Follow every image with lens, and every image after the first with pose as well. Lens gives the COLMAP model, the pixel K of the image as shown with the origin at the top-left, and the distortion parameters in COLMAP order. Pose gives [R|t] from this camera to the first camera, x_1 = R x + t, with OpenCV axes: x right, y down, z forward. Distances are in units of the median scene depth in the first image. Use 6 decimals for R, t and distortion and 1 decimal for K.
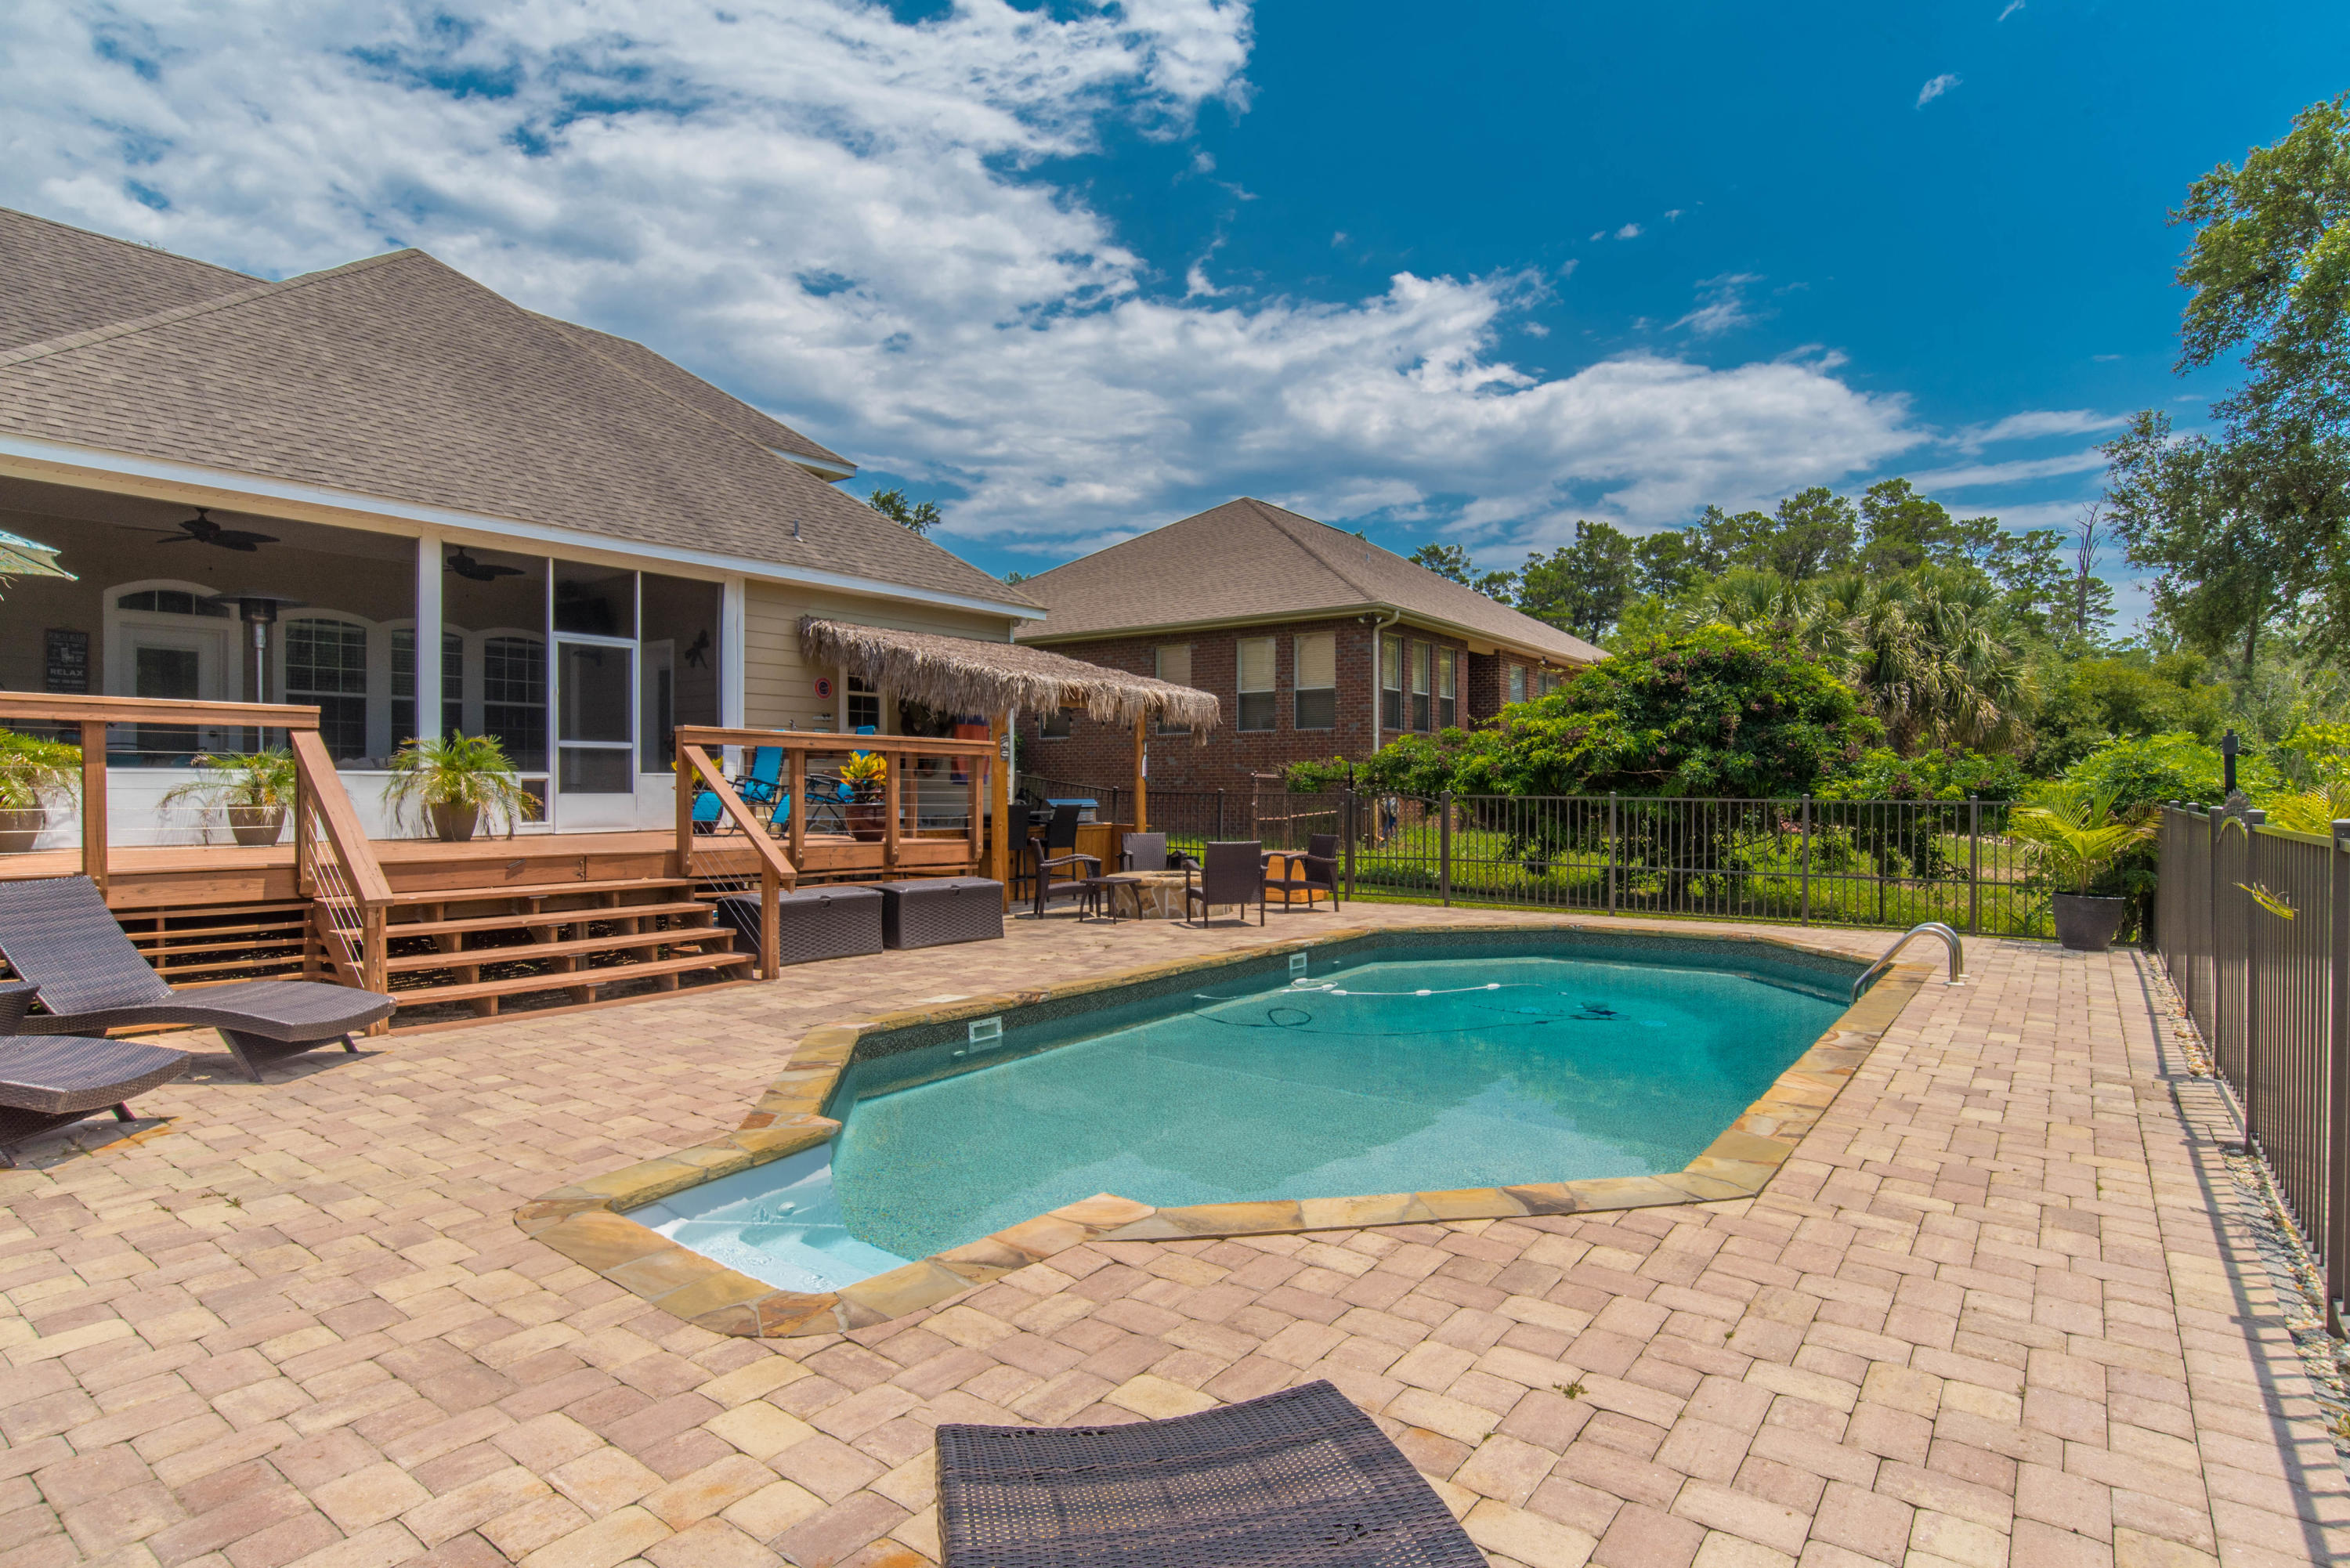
lens RADIAL K [[1236.4, 0, 1170.0], [0, 1236.4, 783.4], [0, 0, 1]] dist [-0.047533, 0.016473]
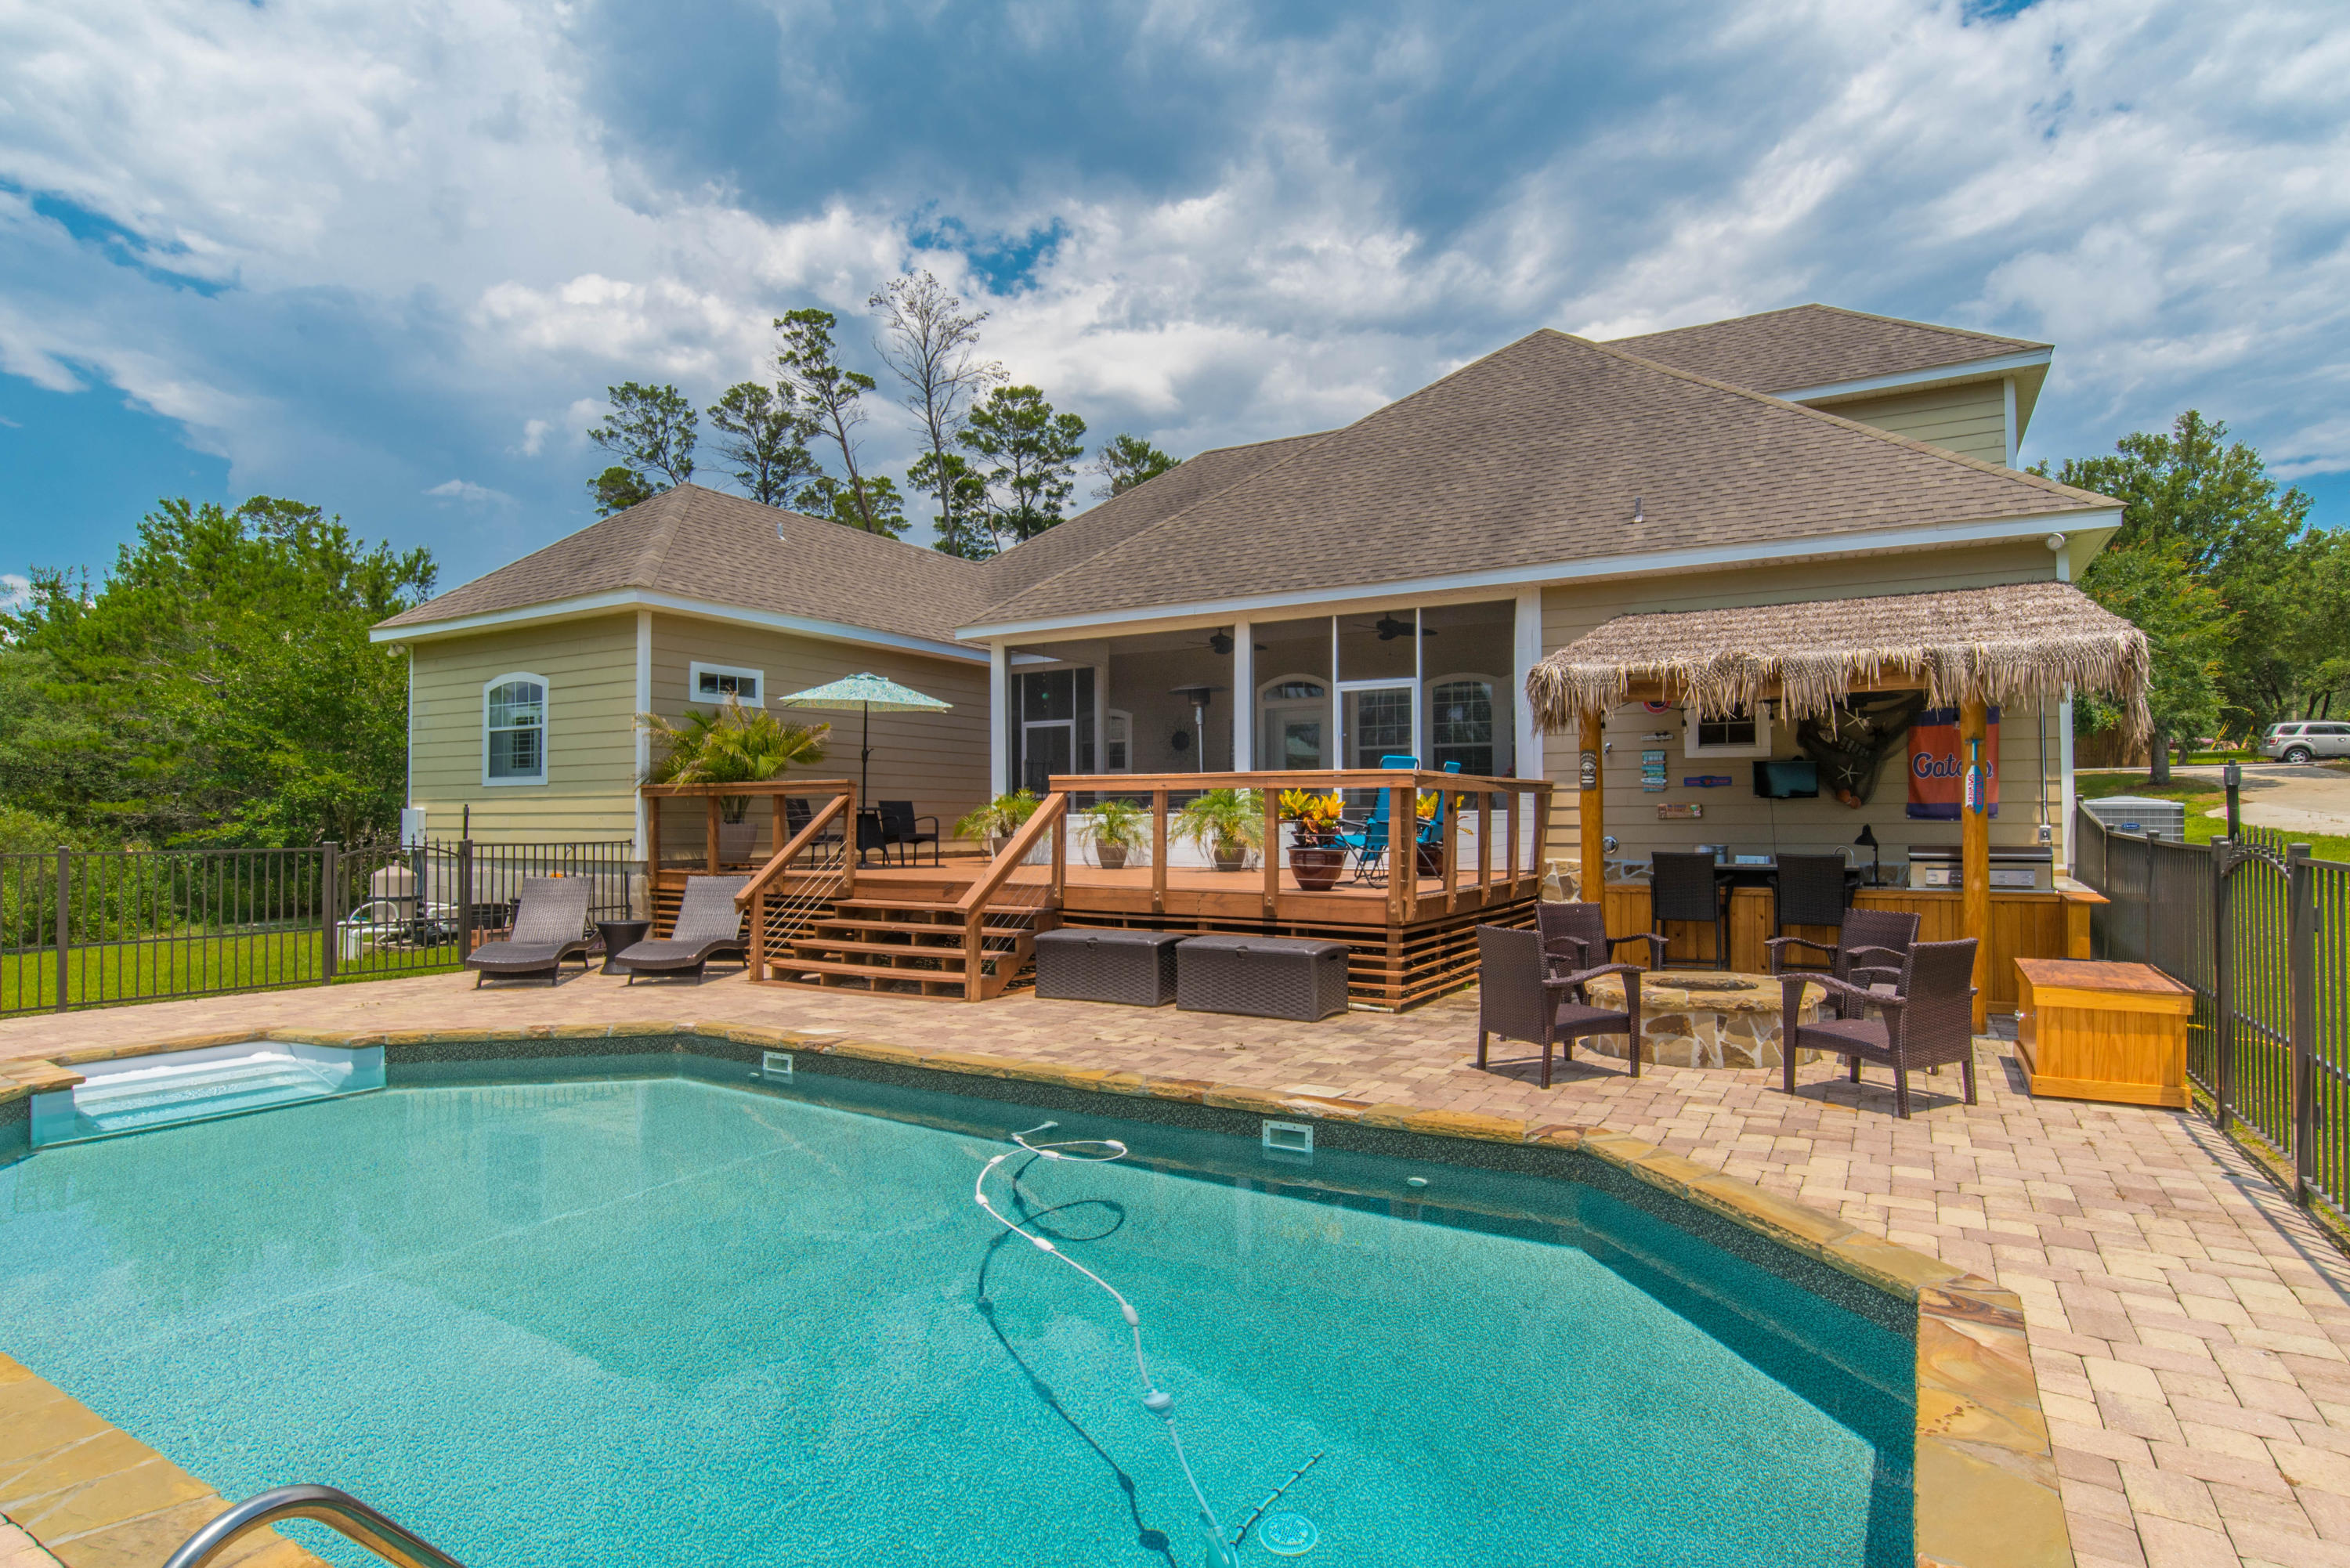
lens RADIAL K [[1206.8, 0, 1181.7], [0, 1206.8, 793.4], [0, 0, 1]] dist [-0.041755, 0.001407]
pose [[0.098268, -0.035999, -0.994509, 0.467546], [0.003466, 0.999352, -0.035831, 0.008309], [0.995154, 0.000074, 0.098329, 0.664320]]
